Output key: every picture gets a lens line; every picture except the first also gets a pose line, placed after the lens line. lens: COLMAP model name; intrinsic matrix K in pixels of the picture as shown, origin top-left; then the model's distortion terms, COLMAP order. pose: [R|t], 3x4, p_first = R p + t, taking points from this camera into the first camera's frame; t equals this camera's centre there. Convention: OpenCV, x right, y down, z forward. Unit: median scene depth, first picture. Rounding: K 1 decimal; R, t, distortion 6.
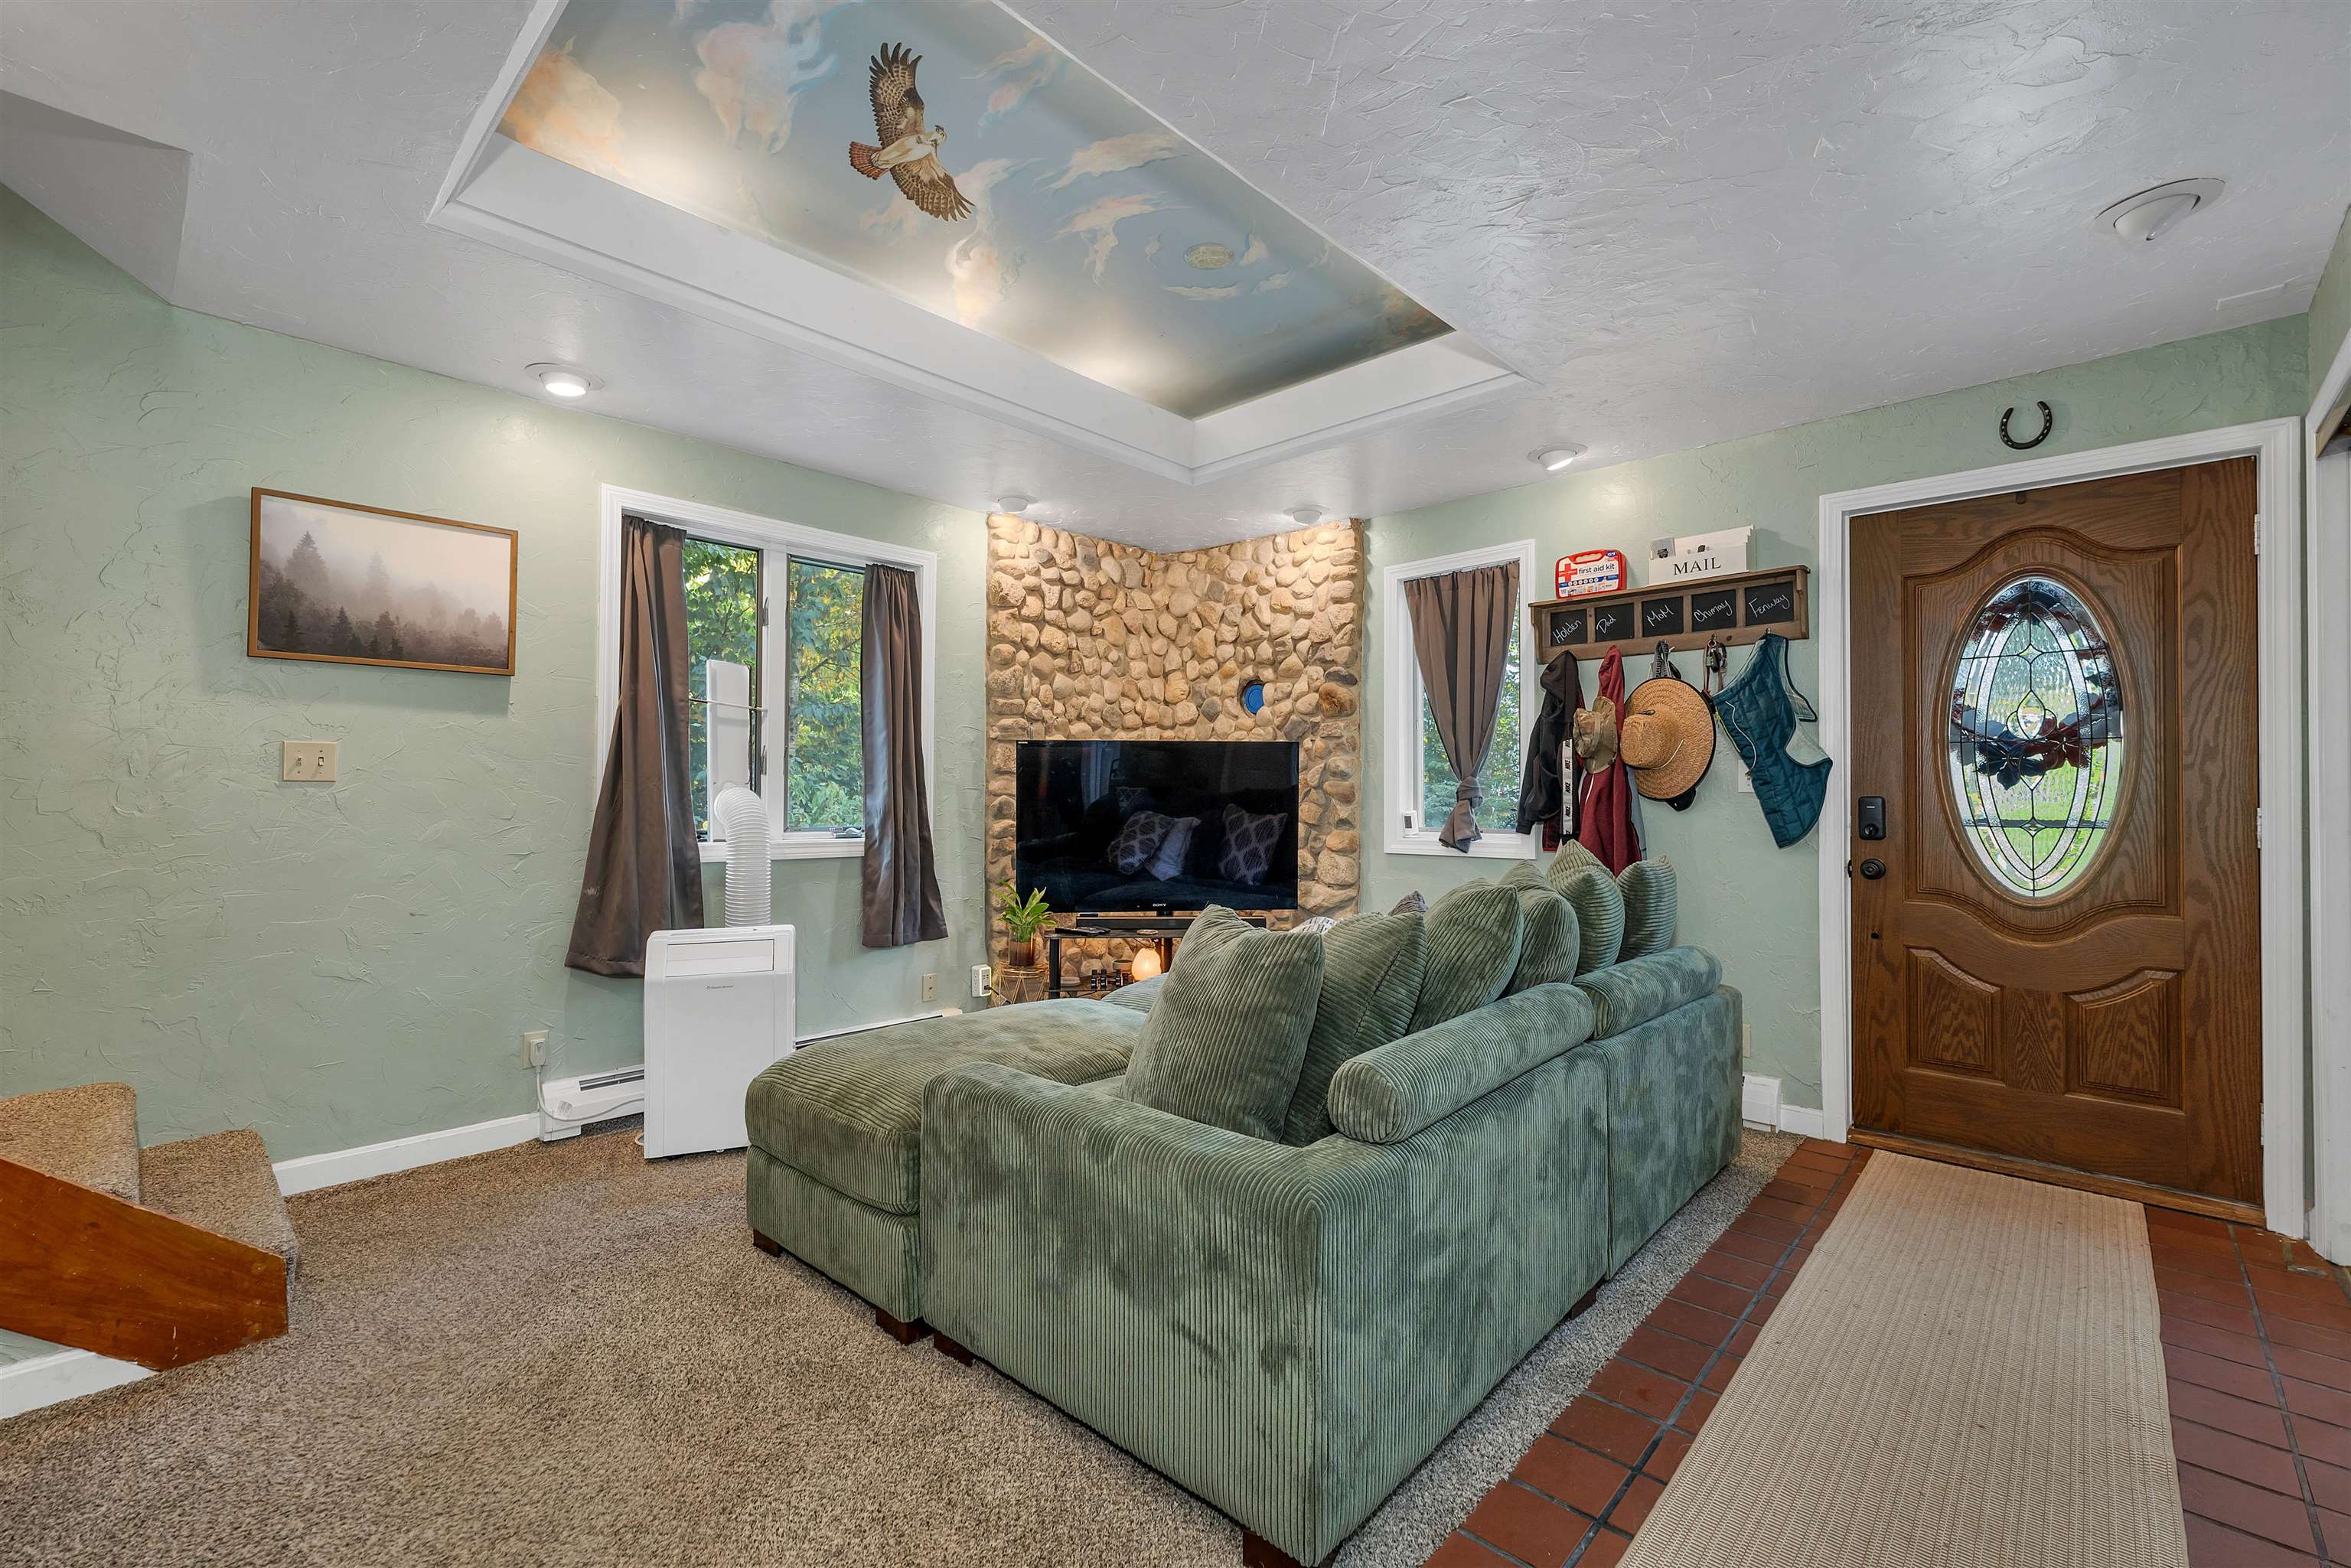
lens RADIAL K [[979.7, 0, 1179.5], [0, 979.7, 786.5], [0, 0, 1]] dist [0.009371, -0.000025]
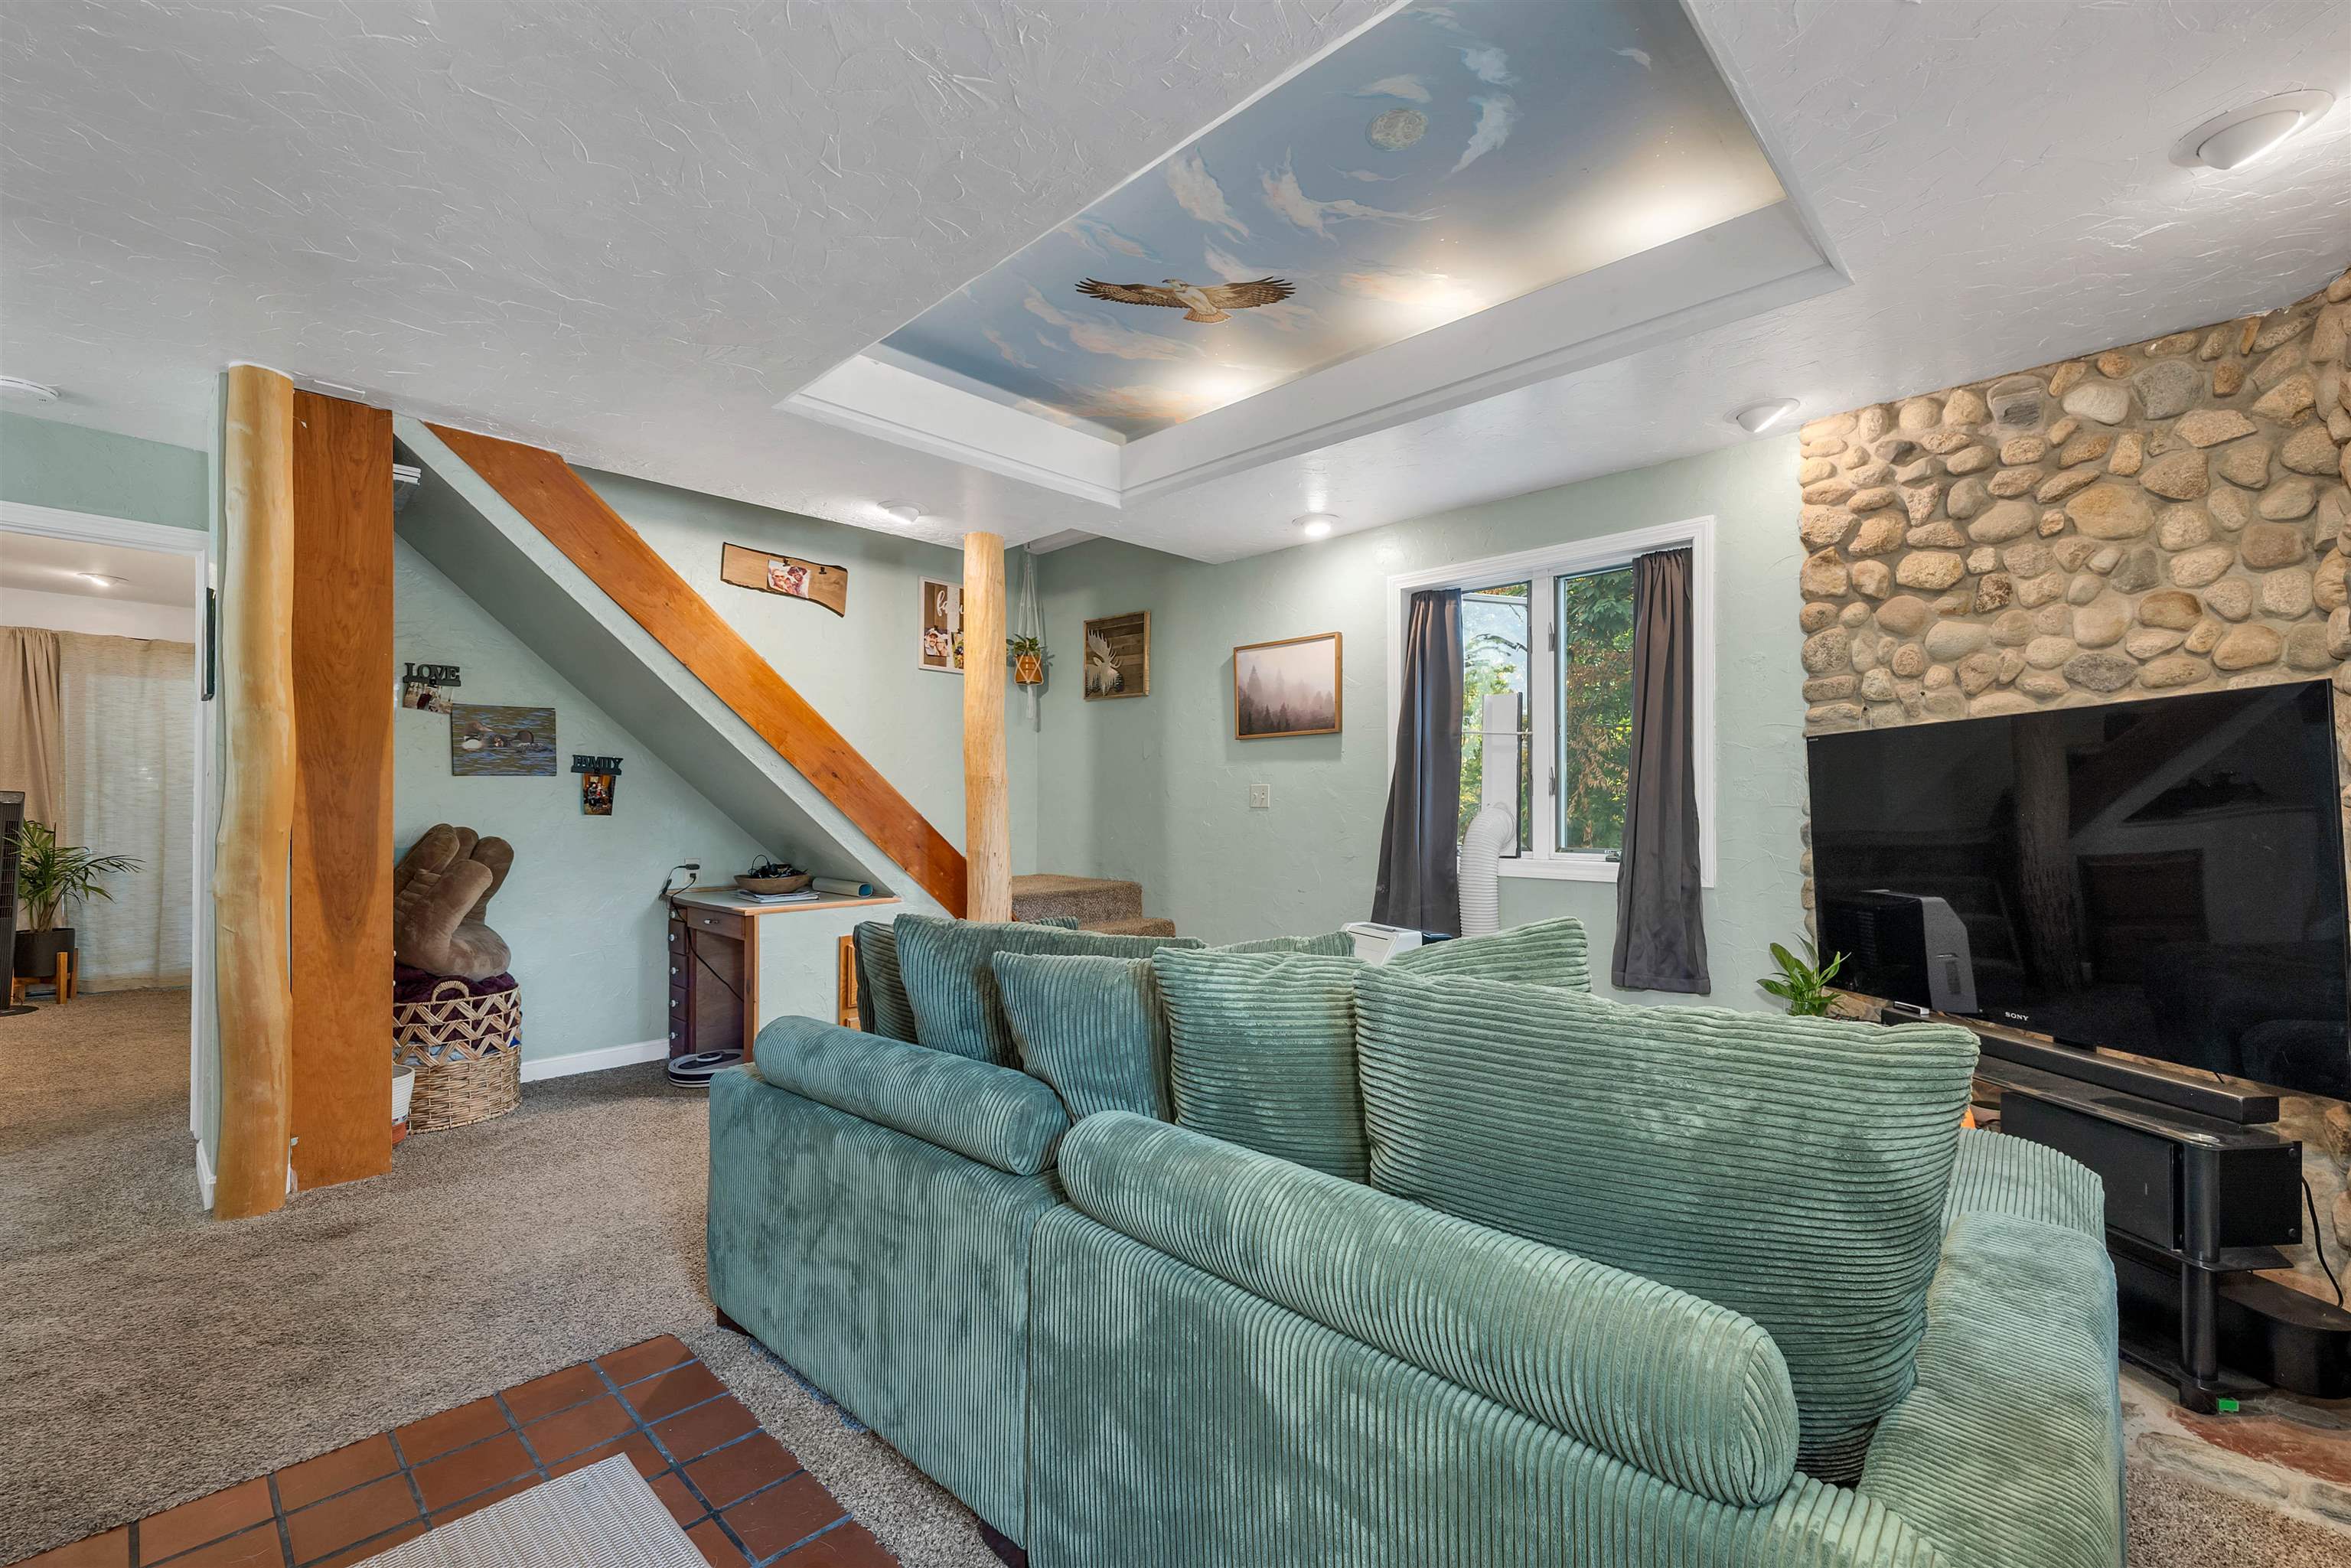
lens RADIAL K [[979.7, 0, 1179.7], [0, 979.7, 805.0], [0, 0, 1]] dist [0.009371, -0.000025]
pose [[0.012727, -0.016494, -0.999783, 0.514986], [0.007078, 0.999840, -0.016405, 0.010000], [0.999894, -0.006868, 0.012842, 0.515739]]
